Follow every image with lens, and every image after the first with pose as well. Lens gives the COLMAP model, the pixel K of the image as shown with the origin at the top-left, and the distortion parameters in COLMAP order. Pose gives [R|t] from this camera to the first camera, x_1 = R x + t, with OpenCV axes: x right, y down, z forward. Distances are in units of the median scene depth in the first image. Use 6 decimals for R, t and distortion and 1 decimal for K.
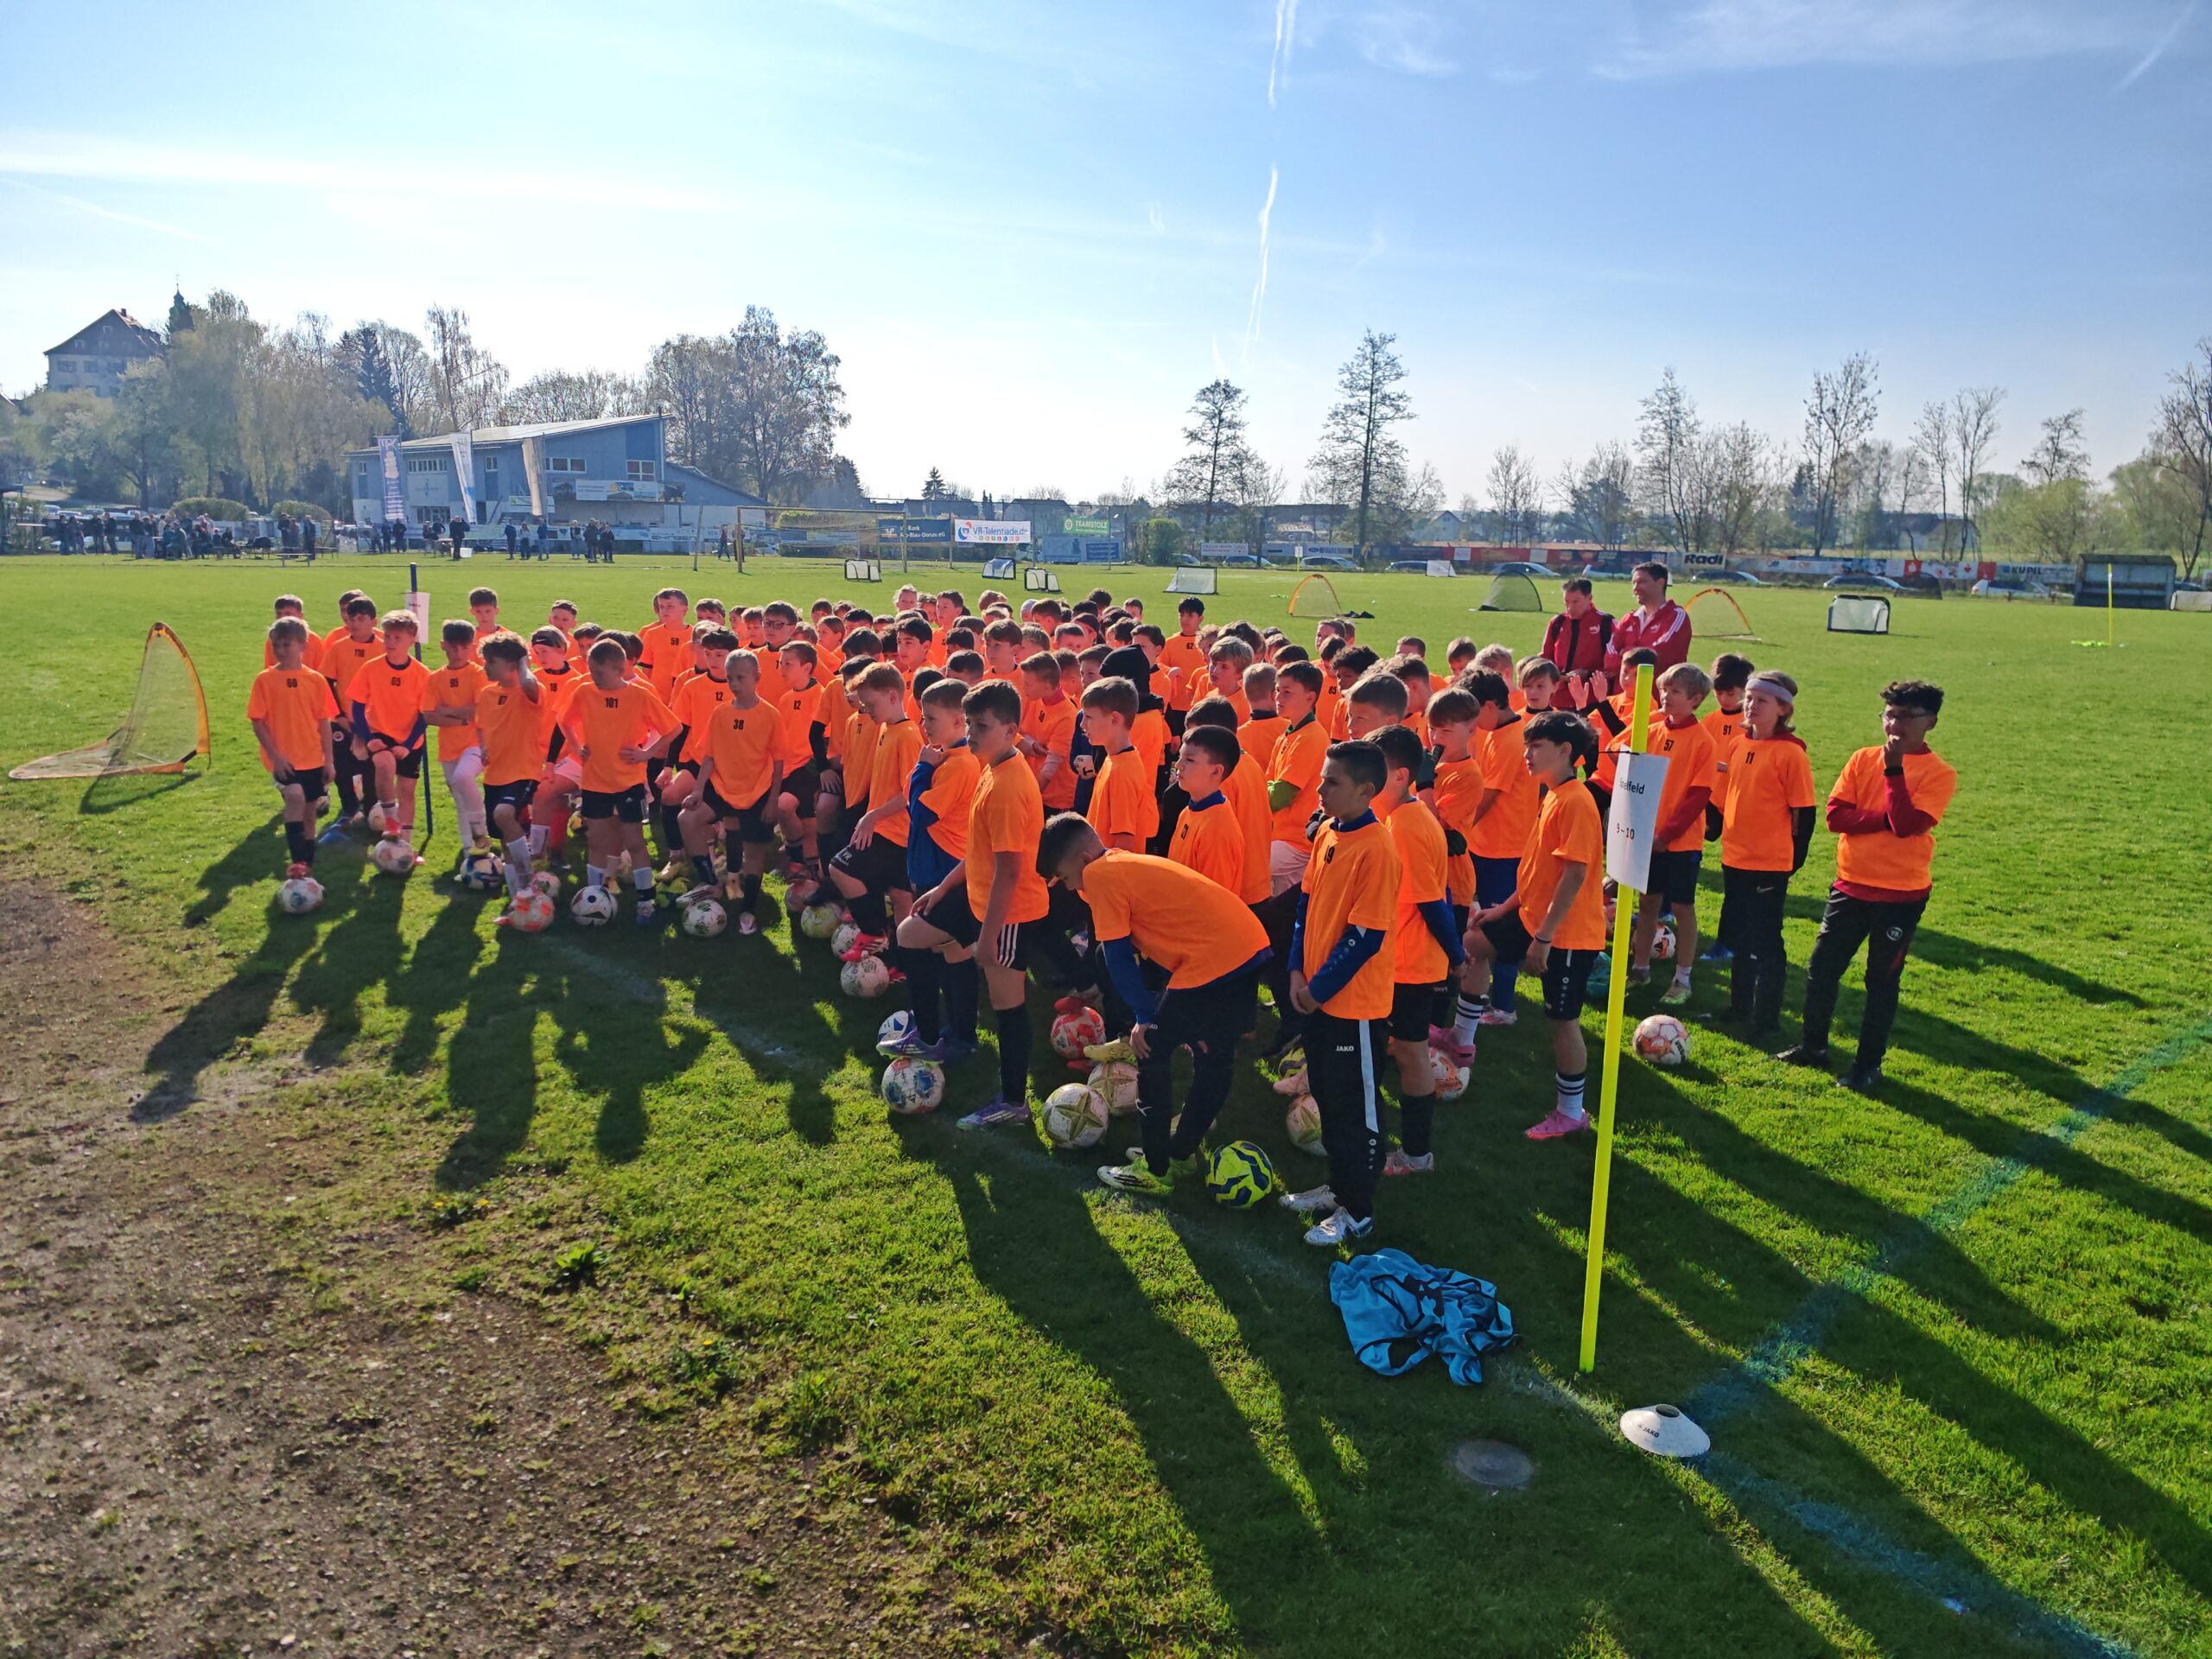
lens RADIAL K [[1578.5, 0, 1115.4], [0, 1578.5, 831.8], [0, 0, 1]] dist [0.046133, -0.002363]
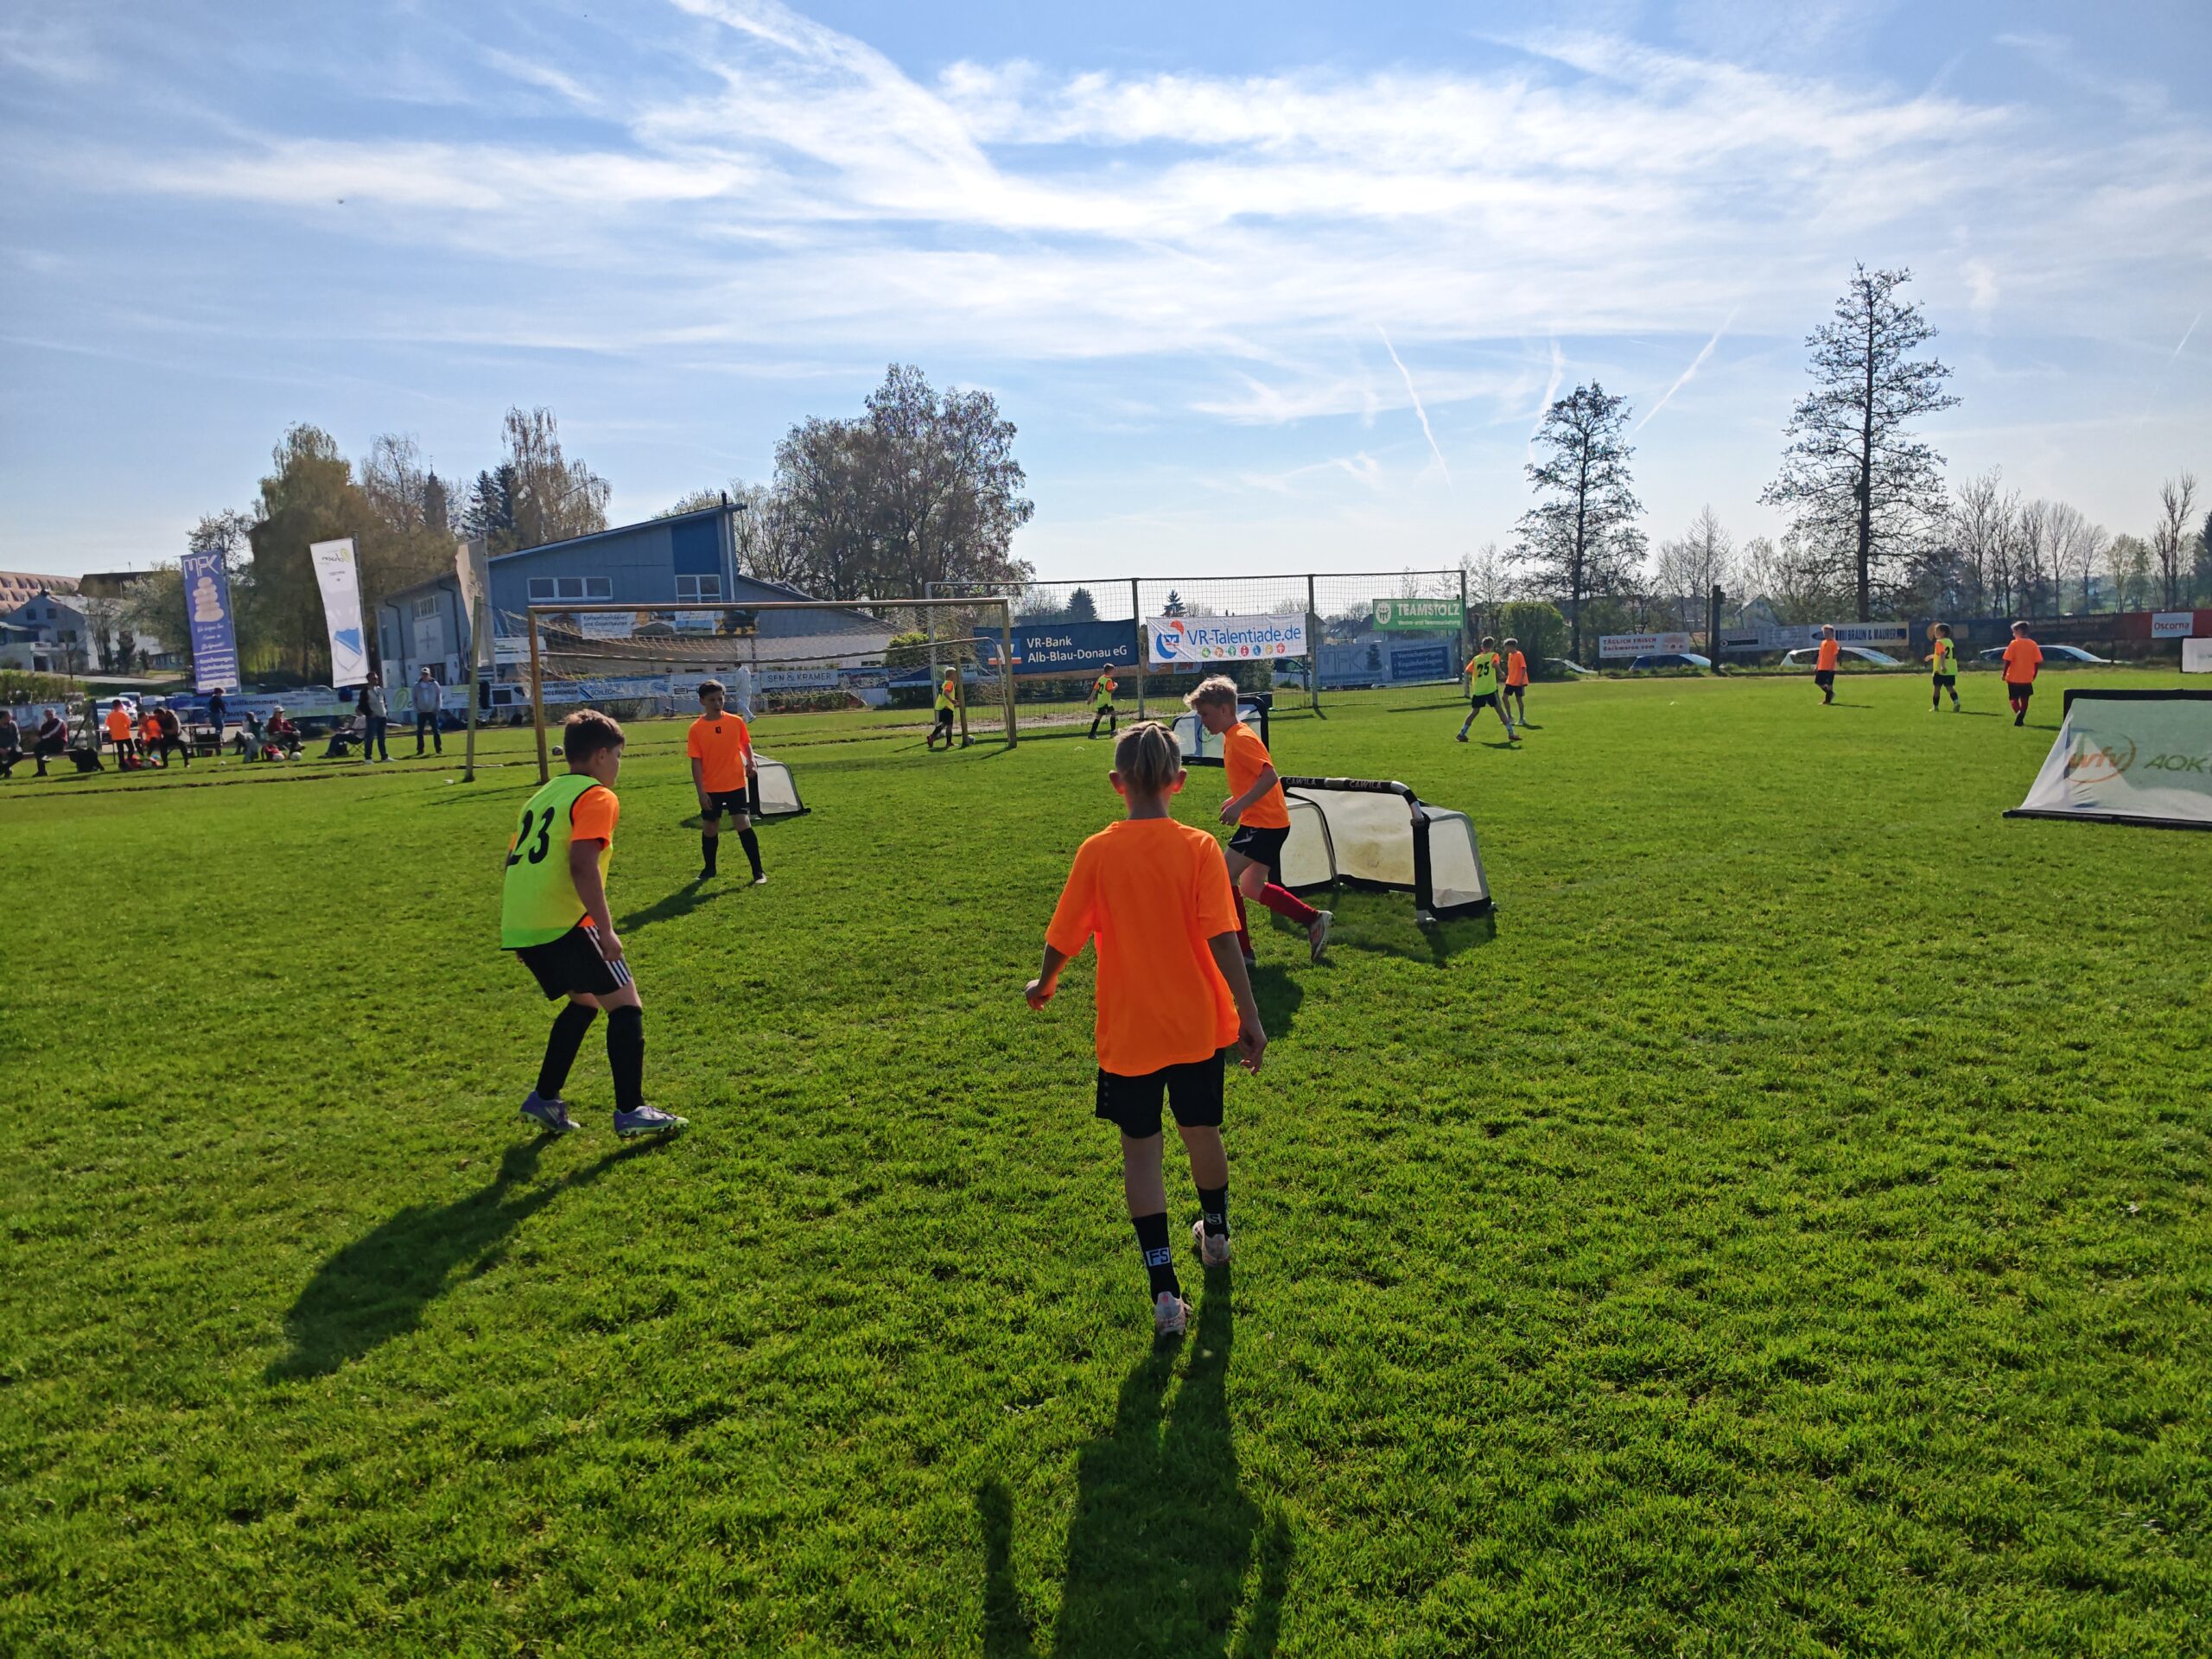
lens RADIAL K [[1578.5, 0, 1116.8], [0, 1578.5, 823.1], [0, 0, 1]] dist [0.046133, -0.002363]
pose [[0.986581, -0.046906, -0.156393, -0.026812], [0.034172, 0.995952, -0.083143, -0.064900], [0.159659, 0.076683, 0.984189, 0.357428]]
